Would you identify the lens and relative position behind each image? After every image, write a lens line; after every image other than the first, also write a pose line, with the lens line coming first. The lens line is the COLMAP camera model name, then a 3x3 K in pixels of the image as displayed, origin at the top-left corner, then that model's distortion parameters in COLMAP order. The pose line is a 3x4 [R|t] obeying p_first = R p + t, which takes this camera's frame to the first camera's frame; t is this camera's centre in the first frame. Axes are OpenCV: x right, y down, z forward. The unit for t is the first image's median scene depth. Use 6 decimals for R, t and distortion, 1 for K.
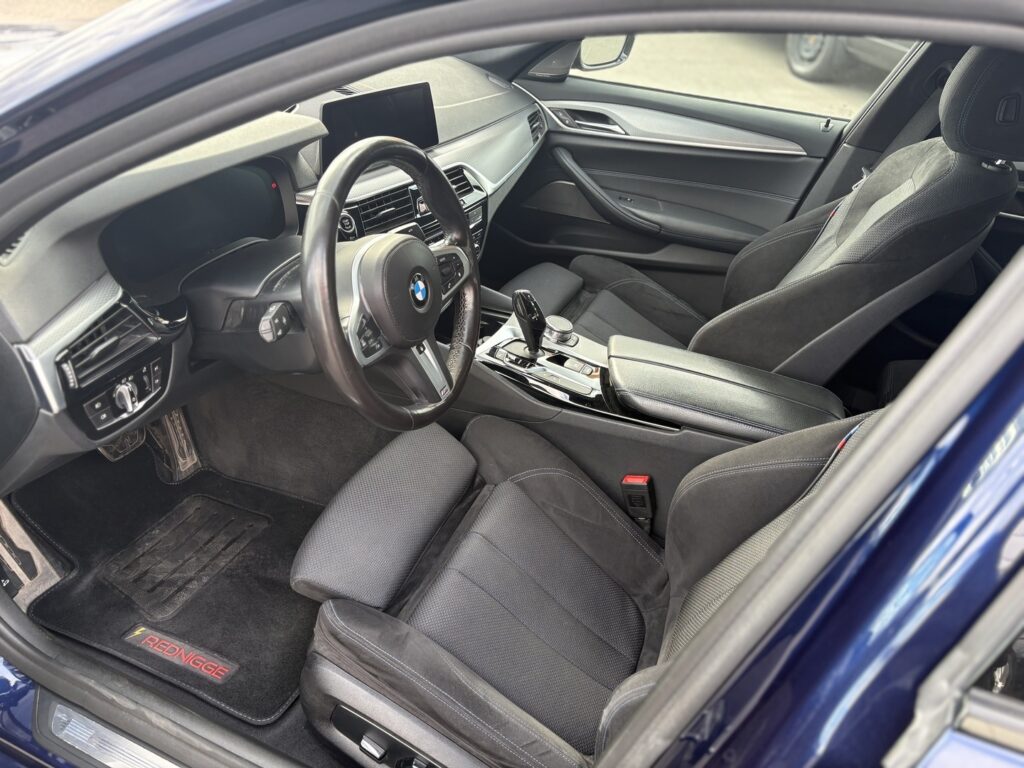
lens RADIAL K [[776.1, 0, 514.4], [0, 776.1, 387.3], [0, 0, 1]] dist [0.036636, -0.026384]
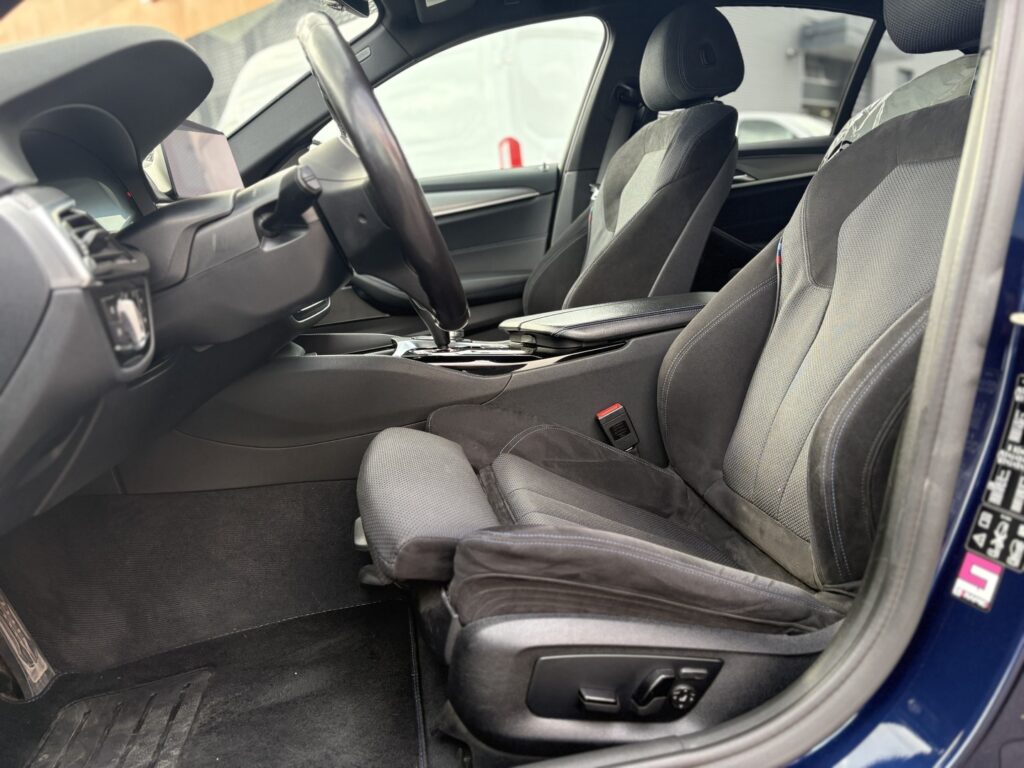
lens RADIAL K [[776.1, 0, 508.6], [0, 776.1, 381.5], [0, 0, 1]] dist [0.036636, -0.026384]
pose [[0.825293, -0.285480, 0.487229, -0.344862], [0.439503, 0.866477, -0.236760, 0.221677], [-0.354583, 0.409535, 0.840567, 0.185869]]
